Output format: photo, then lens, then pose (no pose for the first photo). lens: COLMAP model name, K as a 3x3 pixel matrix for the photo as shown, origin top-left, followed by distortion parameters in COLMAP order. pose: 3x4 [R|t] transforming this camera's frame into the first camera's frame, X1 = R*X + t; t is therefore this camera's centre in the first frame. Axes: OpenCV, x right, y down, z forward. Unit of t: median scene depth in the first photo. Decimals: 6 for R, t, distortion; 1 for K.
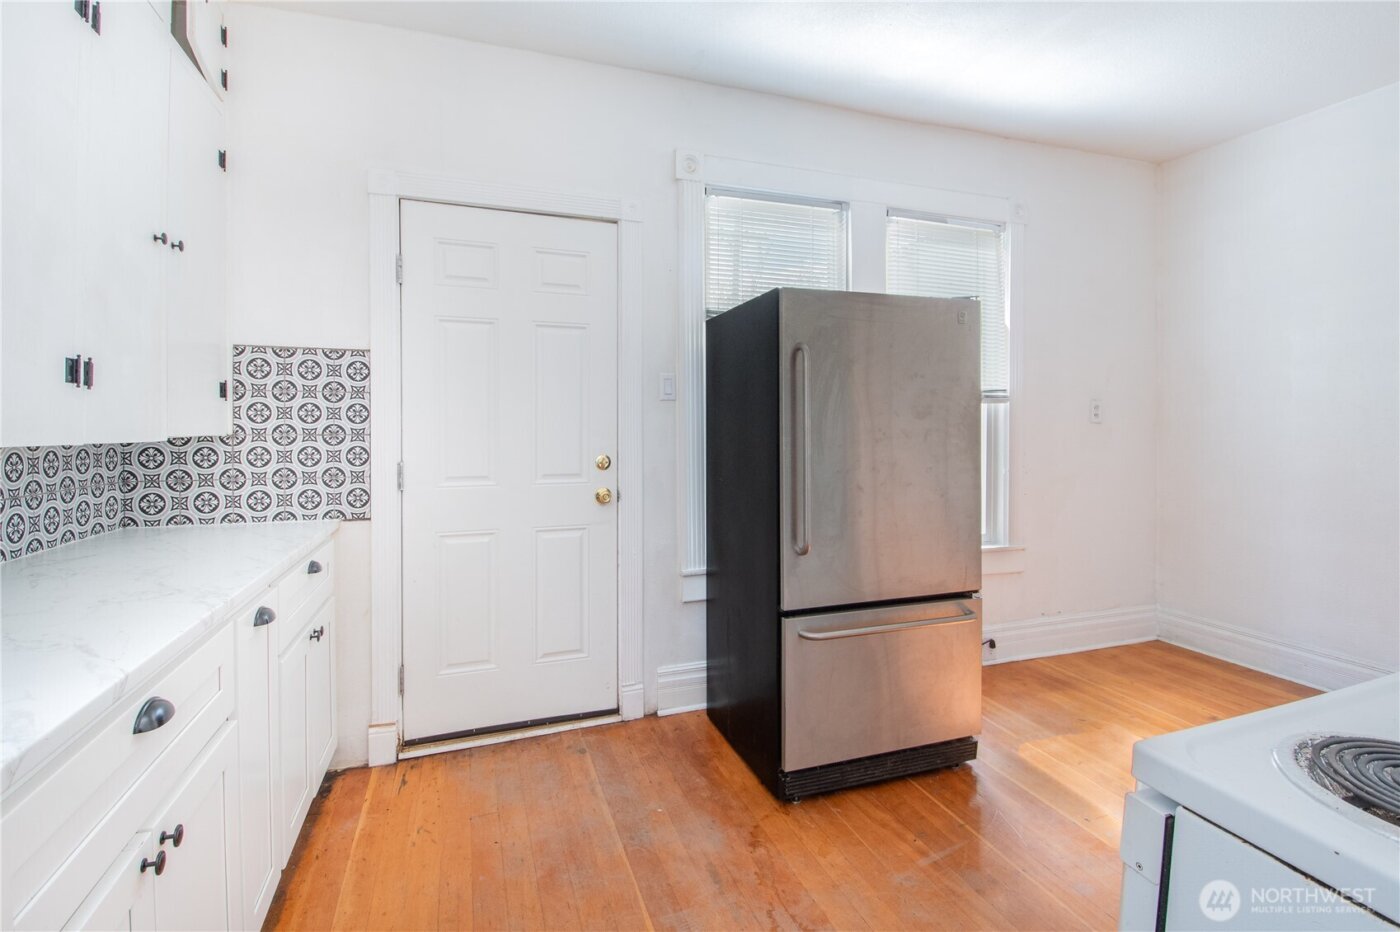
lens RADIAL K [[634.3, 0, 684.1], [0, 634.3, 432.7], [0, 0, 1]] dist [0.003729, -0.001395]
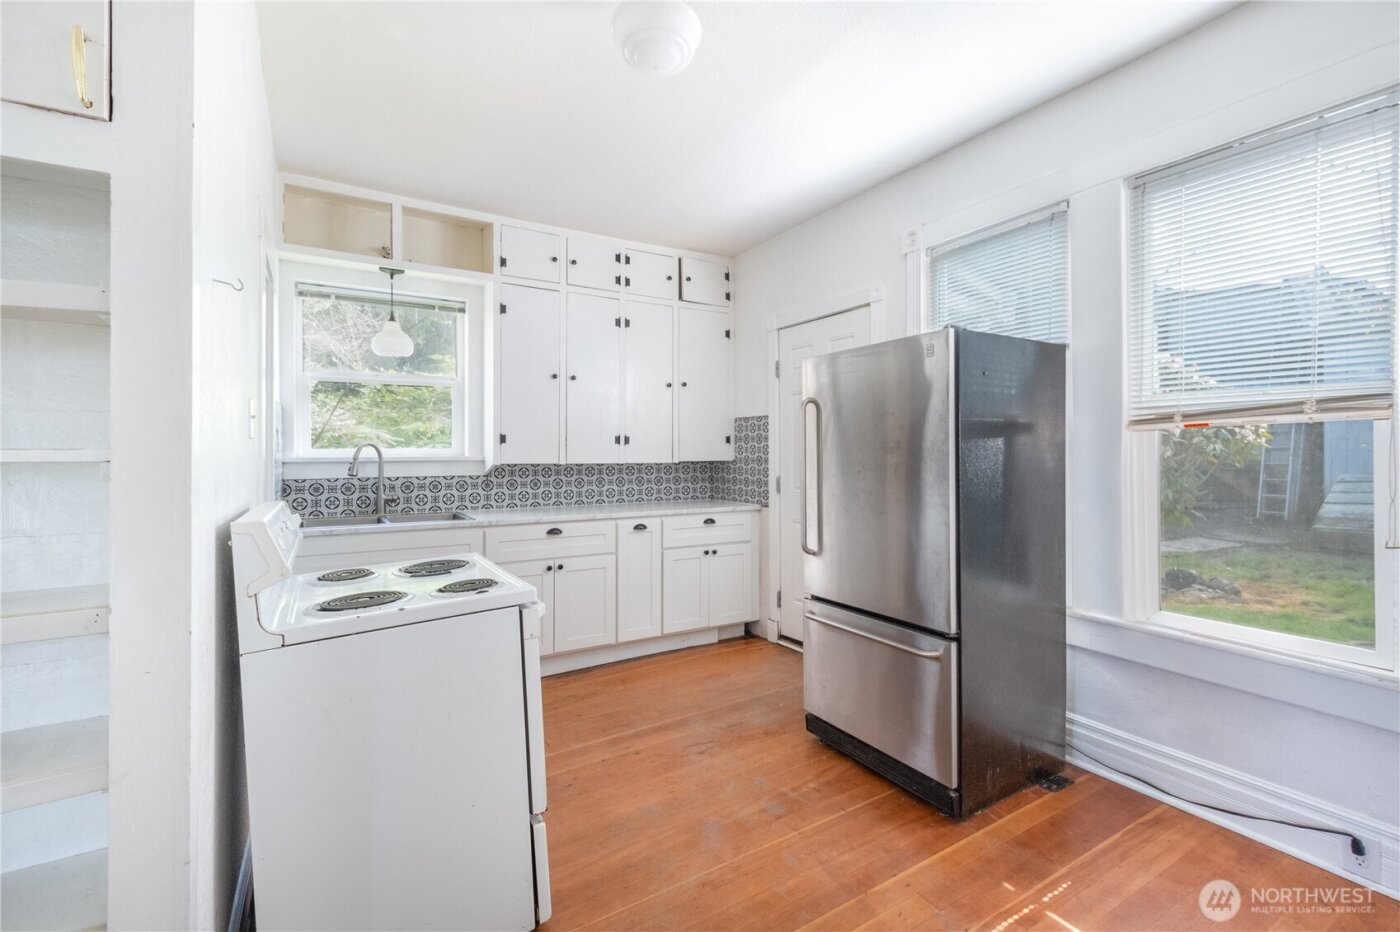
lens RADIAL K [[634.3, 0, 712.9], [0, 634.3, 459.2], [0, 0, 1]] dist [0.003729, -0.001395]
pose [[0.217759, 0.014249, -0.975899, 1.331573], [-0.002759, 0.999898, 0.013983, -0.029738], [0.975999, -0.000352, 0.217776, 0.458569]]
